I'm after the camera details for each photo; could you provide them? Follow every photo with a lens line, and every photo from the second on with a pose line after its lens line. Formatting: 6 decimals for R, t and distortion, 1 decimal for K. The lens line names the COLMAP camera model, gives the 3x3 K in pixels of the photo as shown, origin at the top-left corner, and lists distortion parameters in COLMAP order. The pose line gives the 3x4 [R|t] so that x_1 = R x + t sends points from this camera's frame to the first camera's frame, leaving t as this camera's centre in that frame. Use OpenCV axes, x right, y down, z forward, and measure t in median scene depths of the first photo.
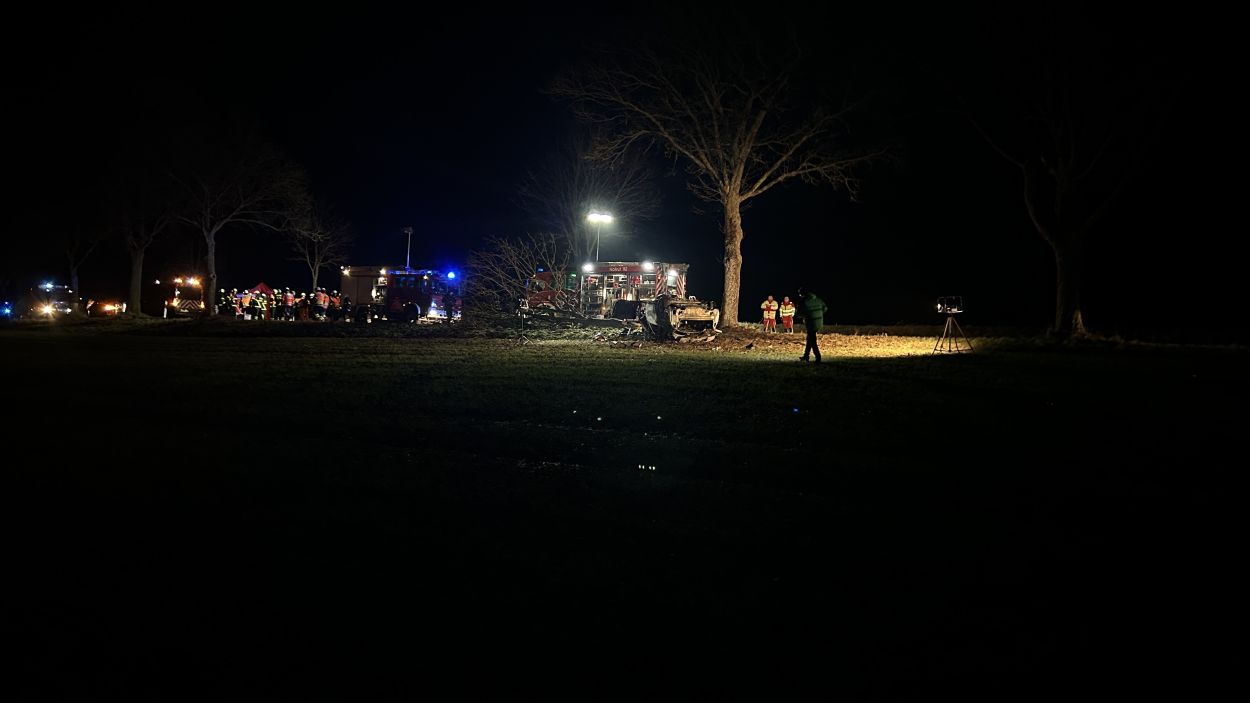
lens RADIAL K [[956.7, 0, 625.0], [0, 956.7, 351.5], [0, 0, 1]] dist [0.132046, -0.001337]
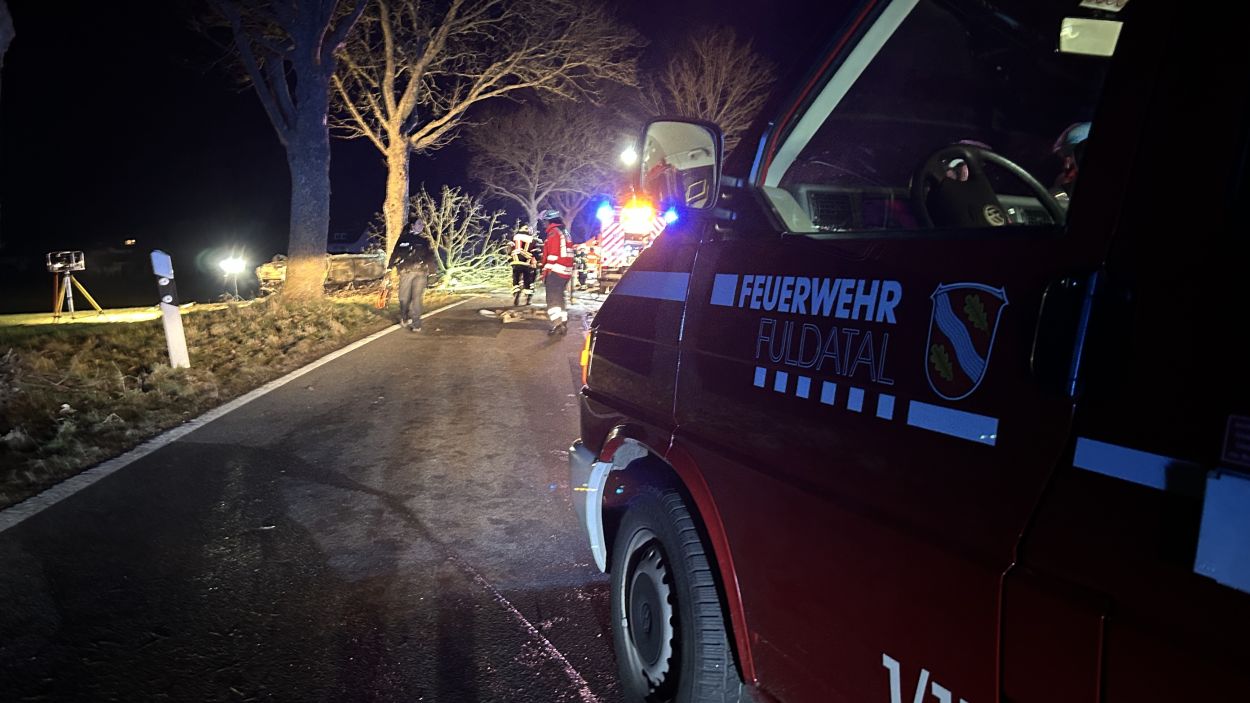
lens RADIAL K [[944.0, 0, 623.4], [0, 944.0, 362.7], [0, 0, 1]] dist [0.045978, -0.005783]
pose [[0.580493, 0.065211, -0.811650, 0.896579], [-0.010671, 0.997312, 0.072496, -0.019791], [0.814195, -0.033422, 0.579629, 0.656913]]
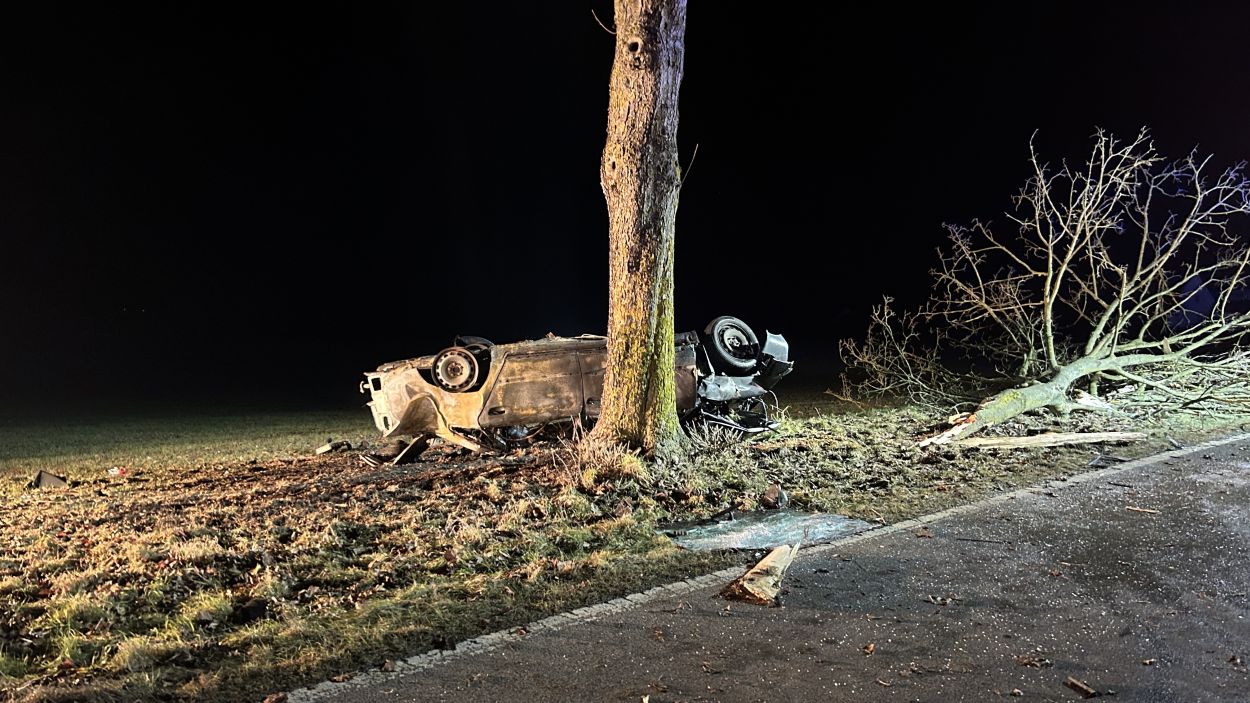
lens RADIAL K [[928.9, 0, 604.1], [0, 928.9, 366.7], [0, 0, 1]] dist [0.049031, -0.068188]
pose [[-0.280048, 0.033974, -0.959385, 0.331098], [-0.019541, 0.998965, 0.041079, -0.054320], [0.959787, 0.030251, -0.279094, 1.032939]]
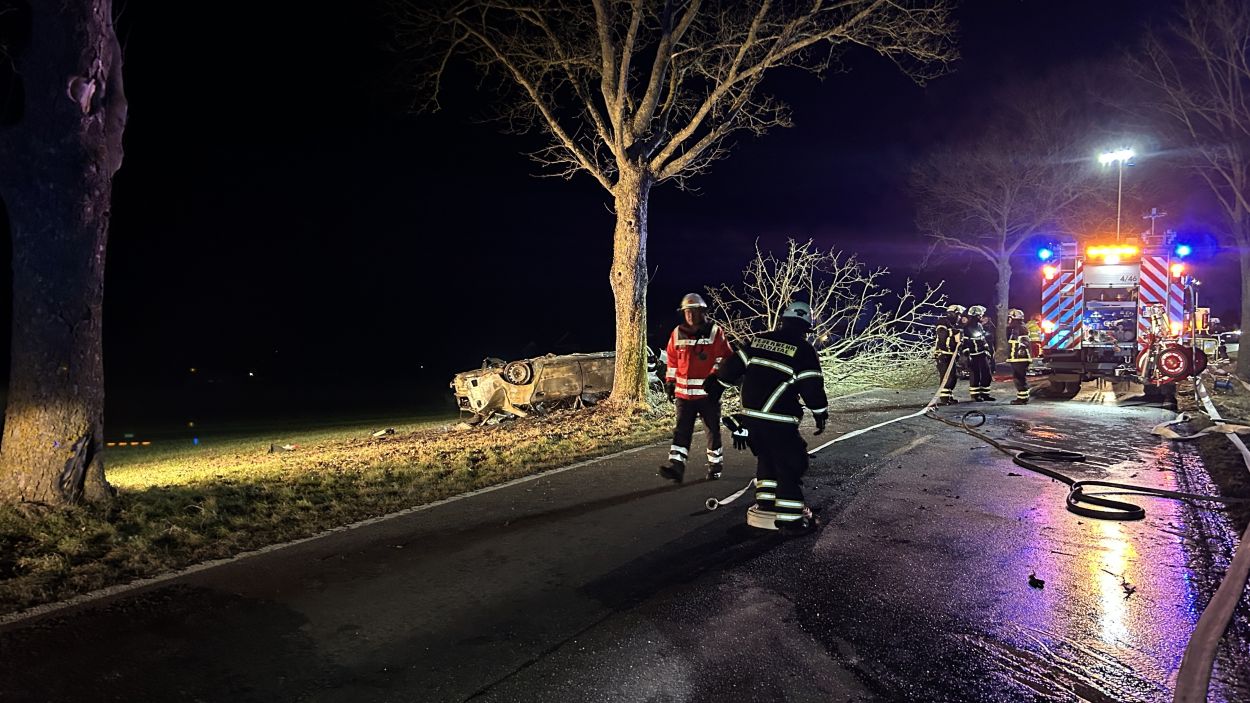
lens RADIAL K [[944.0, 0, 623.4], [0, 944.0, 362.7], [0, 0, 1]] dist [0.045978, -0.005783]
pose [[0.078294, -0.002838, -0.996926, 0.614055], [0.017937, 0.999838, -0.001438, -0.045635], [0.996769, -0.017769, 0.078332, 0.933083]]
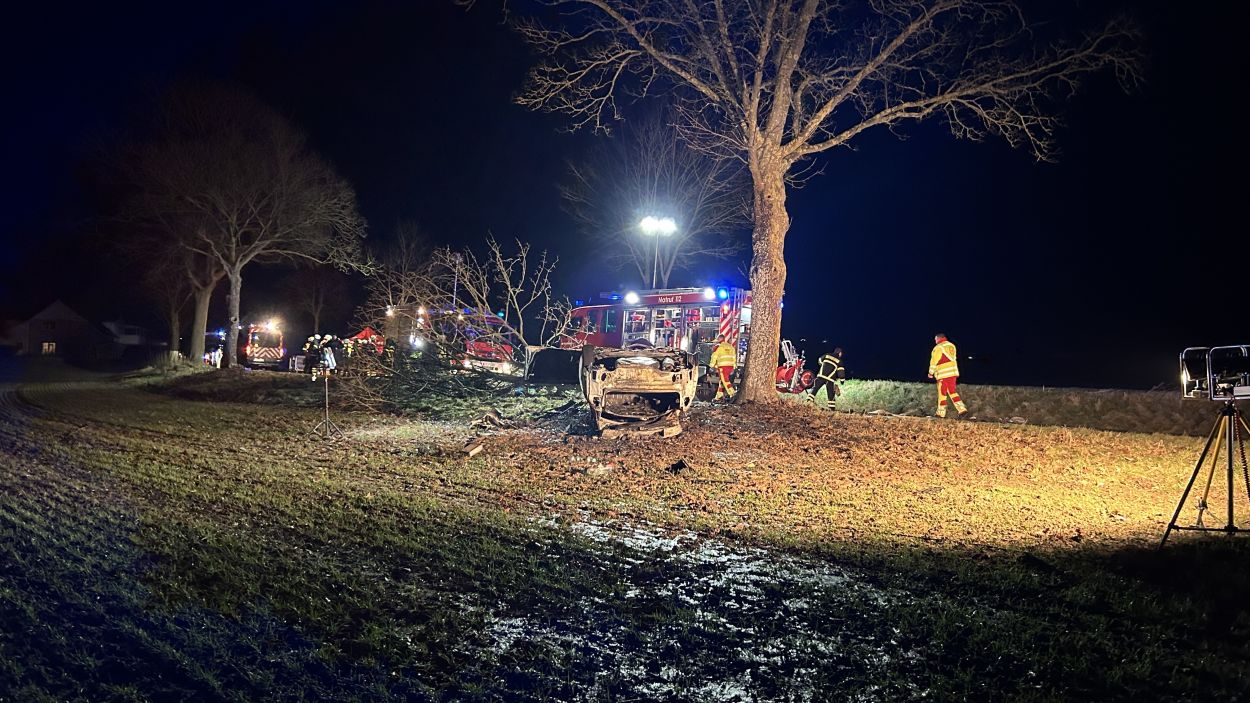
lens RADIAL K [[944.0, 0, 623.4], [0, 944.0, 362.7], [0, 0, 1]] dist [0.045978, -0.005783]
pose [[0.963620, 0.002735, -0.267263, 0.169363], [-0.011620, 0.999431, -0.031671, -0.028656], [0.267024, 0.033625, 0.963103, 0.480441]]
